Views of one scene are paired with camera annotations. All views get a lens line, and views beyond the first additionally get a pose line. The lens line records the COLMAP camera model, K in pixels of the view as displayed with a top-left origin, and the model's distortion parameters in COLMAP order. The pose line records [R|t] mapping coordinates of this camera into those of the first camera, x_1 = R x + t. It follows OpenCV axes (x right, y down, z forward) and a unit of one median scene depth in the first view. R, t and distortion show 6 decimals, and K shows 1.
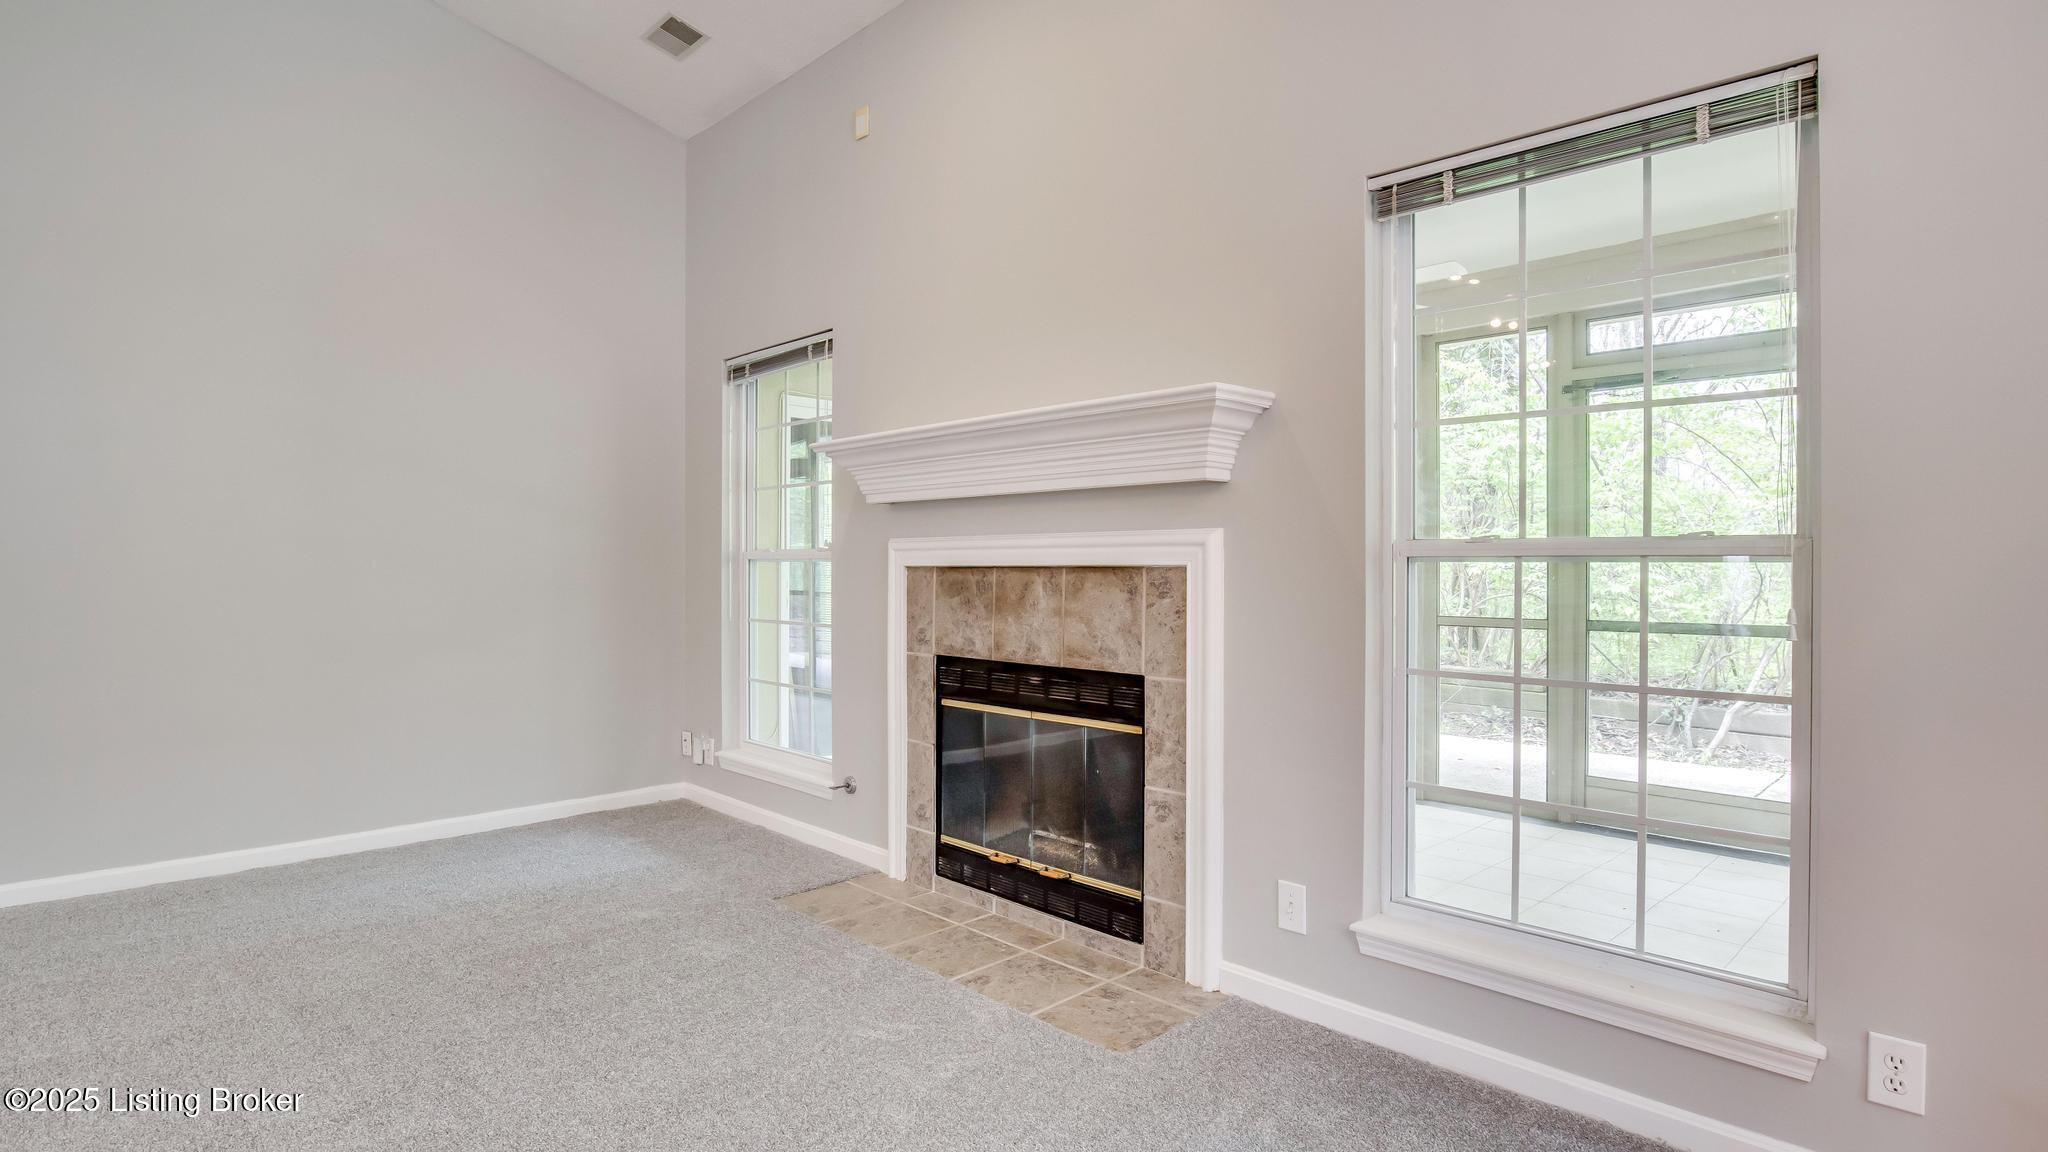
lens RADIAL K [[1051.8, 0, 1008.0], [0, 1051.8, 565.0], [0, 0, 1]] dist [-0.042286, 0.010455]
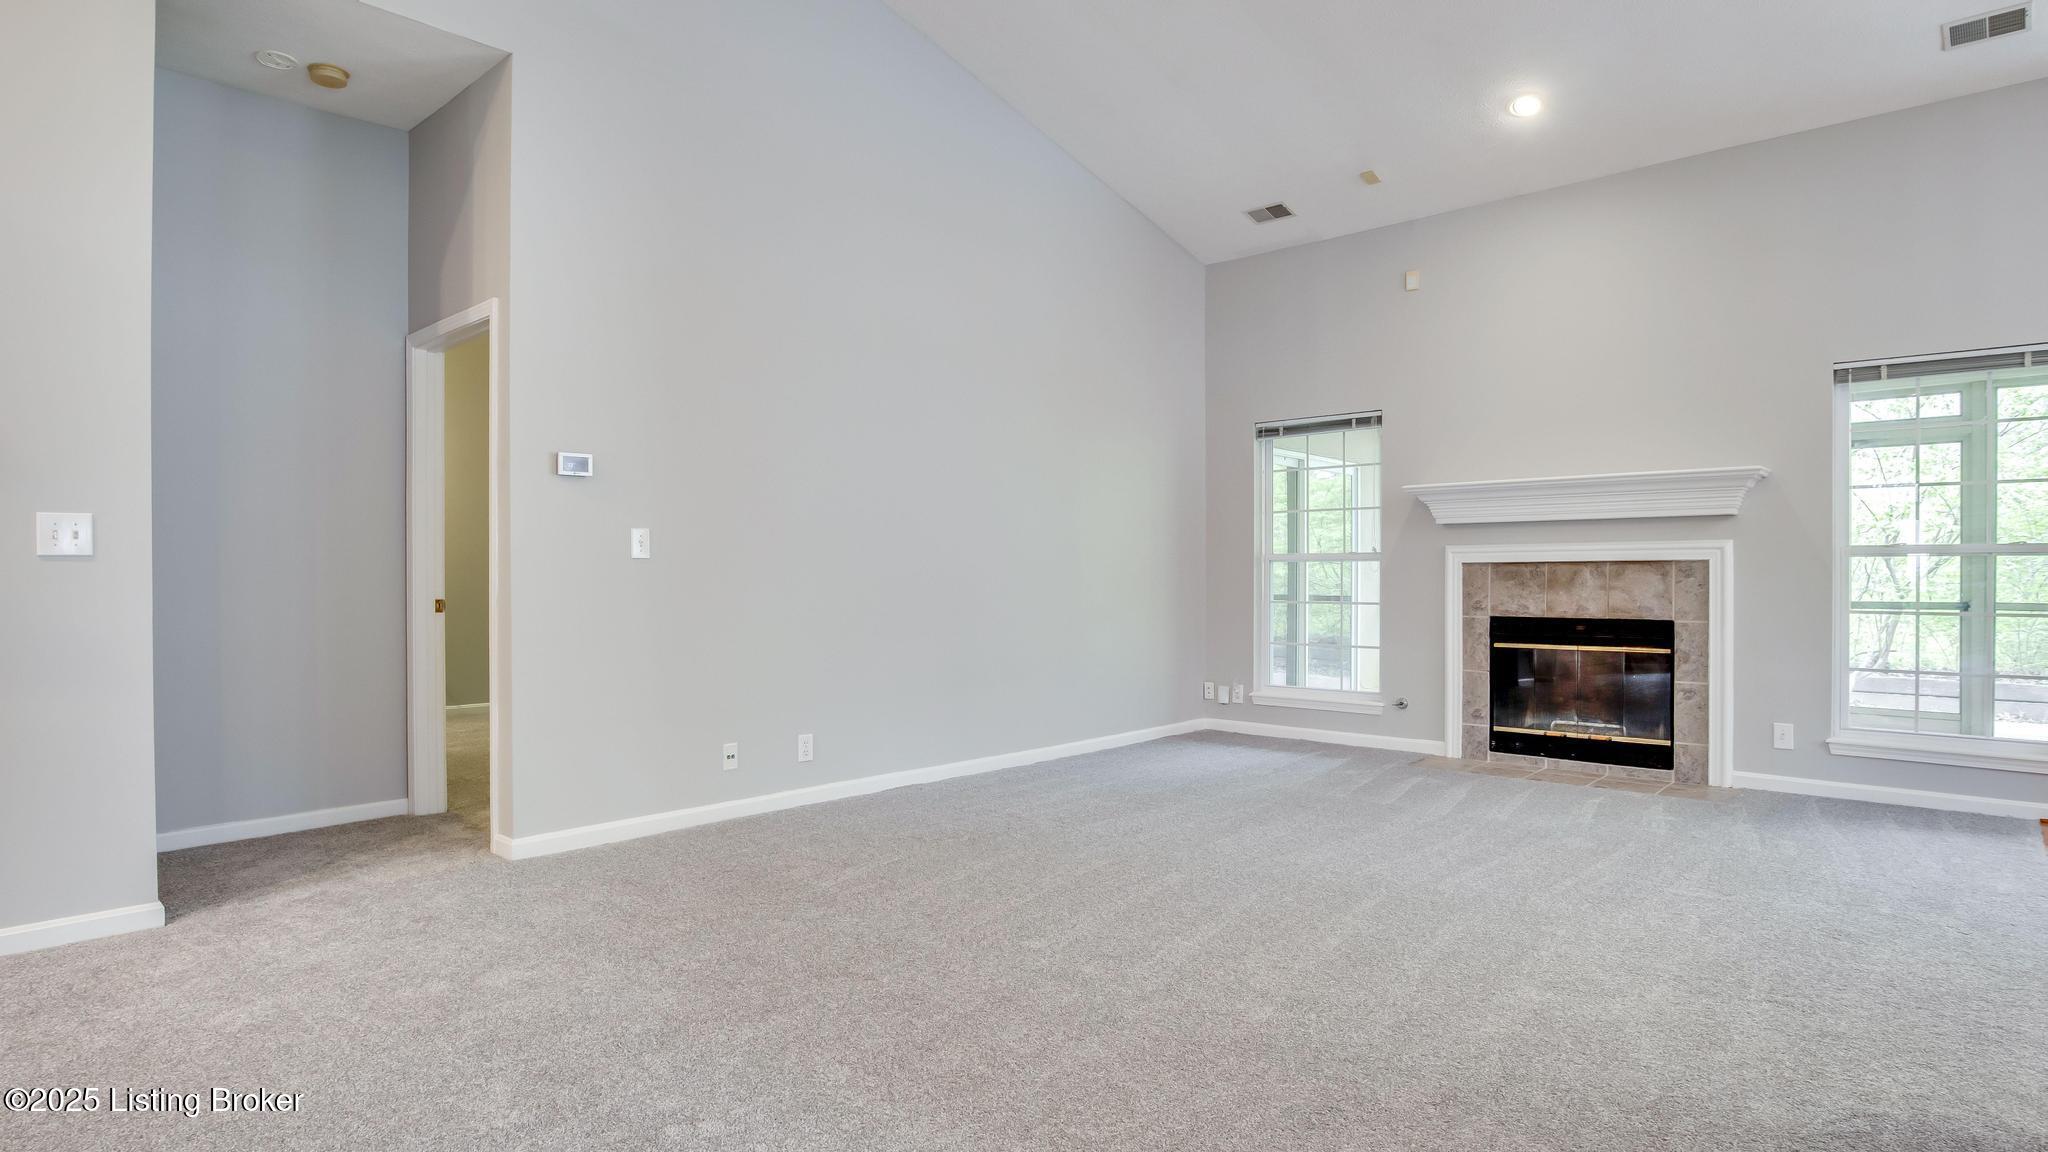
lens RADIAL K [[1051.8, 0, 1038.5], [0, 1051.8, 575.8], [0, 0, 1]] dist [-0.042286, 0.010455]
pose [[0.994944, 0.001921, 0.100409, -1.032400], [-0.001311, 0.999980, -0.006138, 0.036498], [-0.100419, 0.005975, 0.994927, -0.606479]]
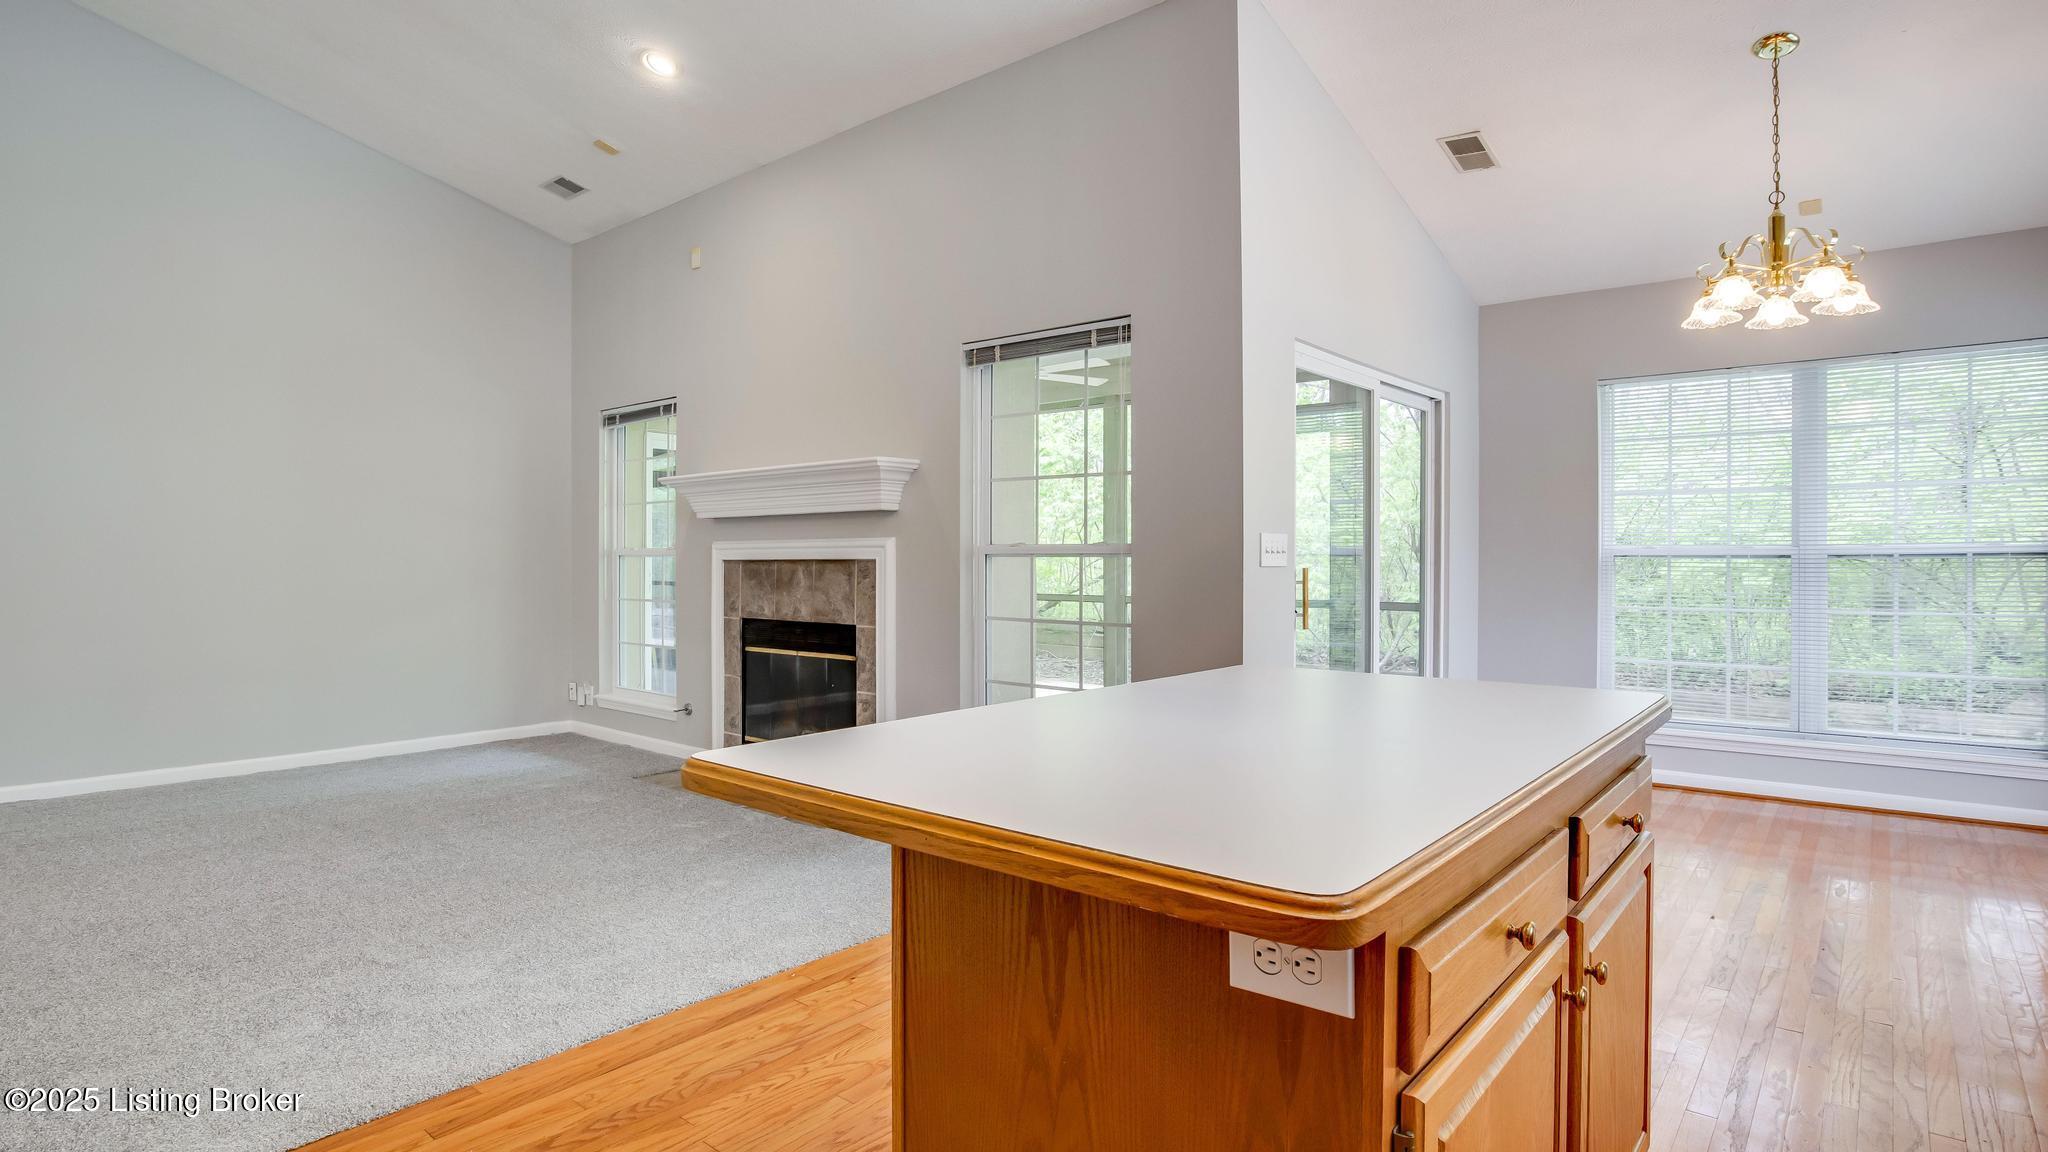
lens RADIAL K [[1051.8, 0, 1029.8], [0, 1051.8, 574.2], [0, 0, 1]] dist [-0.042286, 0.010455]
pose [[0.993446, 0.001367, 0.114295, 0.192754], [-0.002495, 0.999950, 0.009728, 0.006632], [-0.114276, -0.009950, 0.993399, -0.624915]]
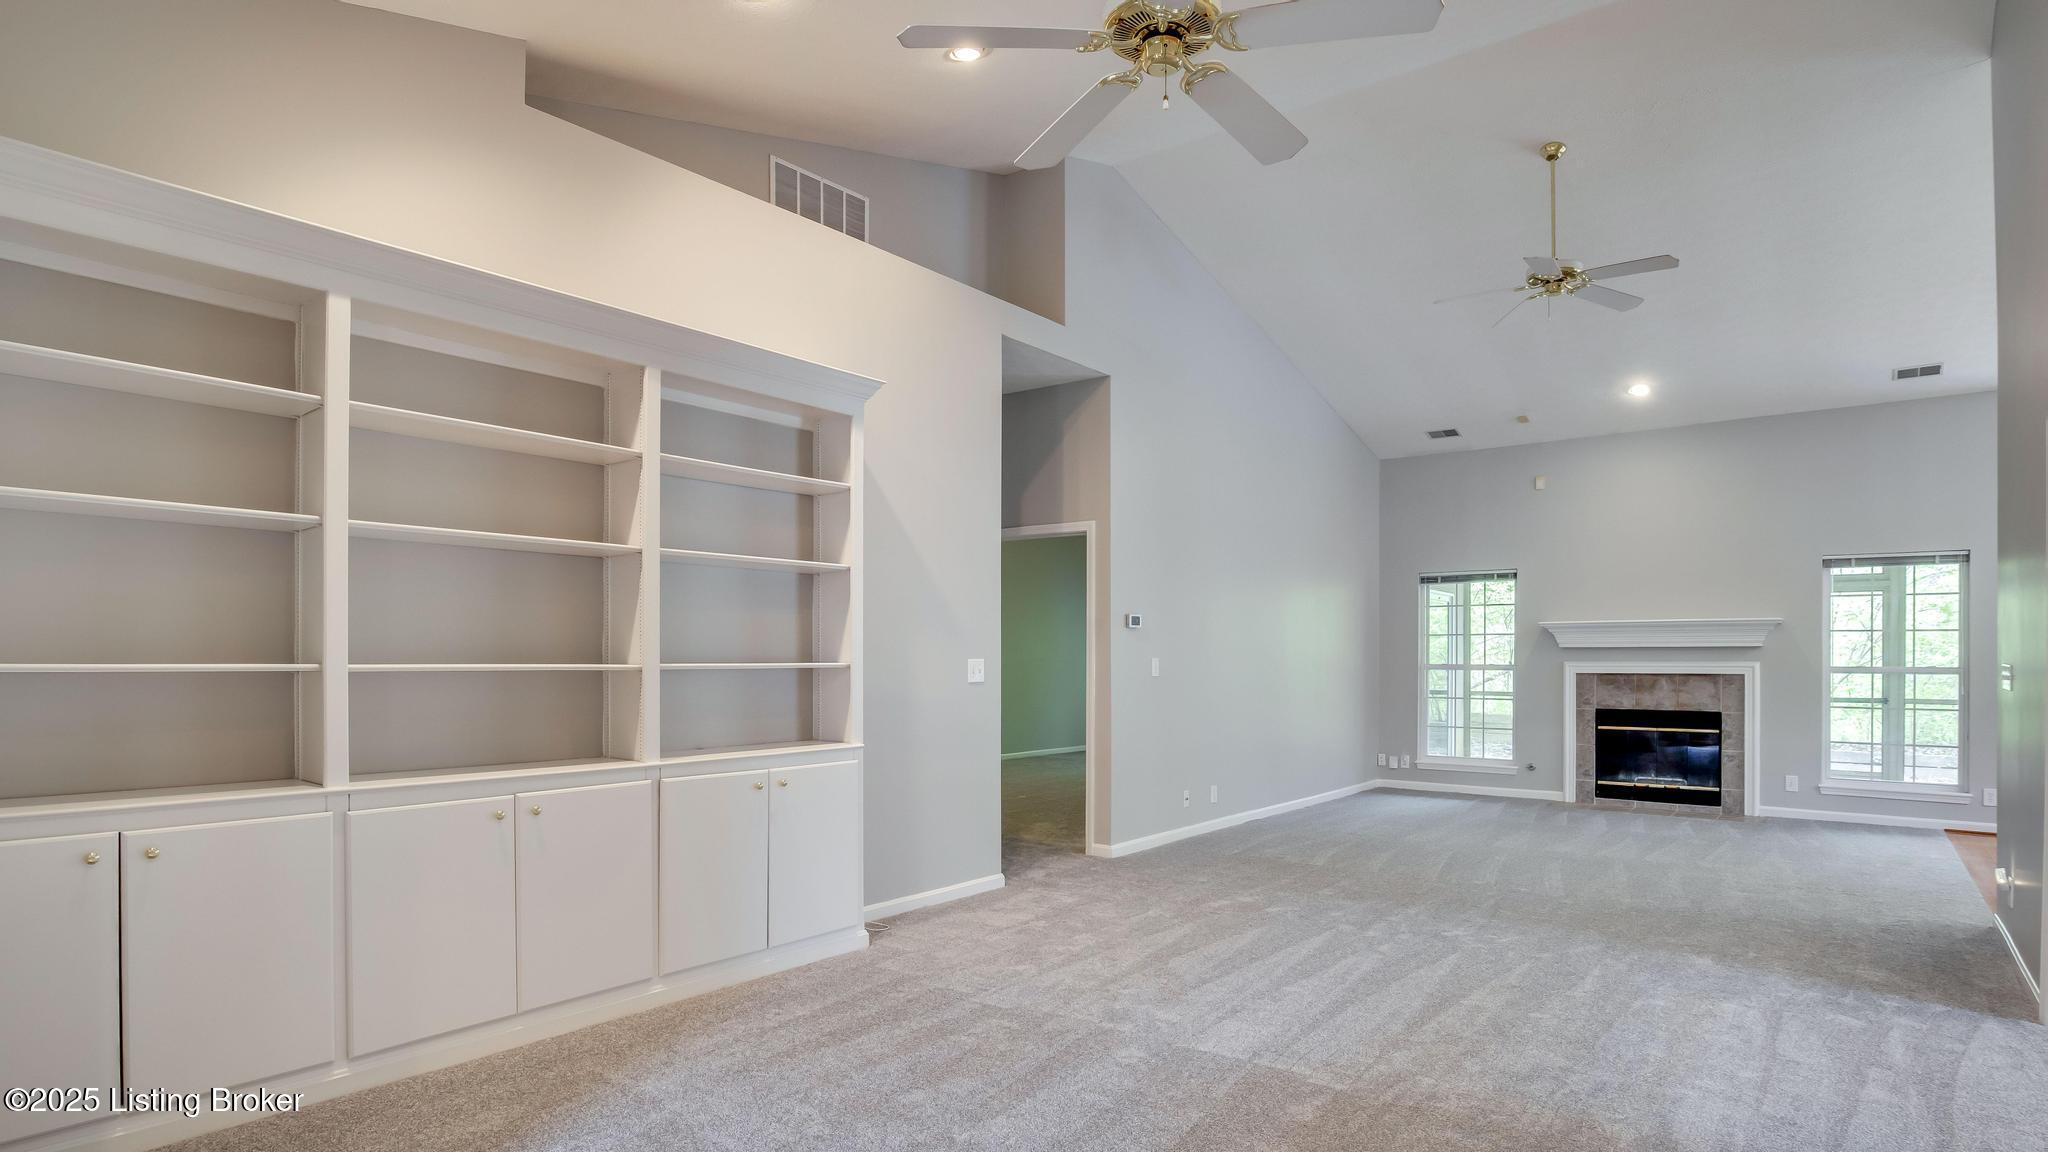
lens RADIAL K [[1051.8, 0, 1016.8], [0, 1051.8, 649.9], [0, 0, 1]] dist [-0.042286, 0.010455]
pose [[0.985849, 0.007135, 0.167485, -2.028805], [-0.005104, 0.999908, -0.012550, -0.017388], [-0.167559, 0.011517, 0.985795, -1.323697]]
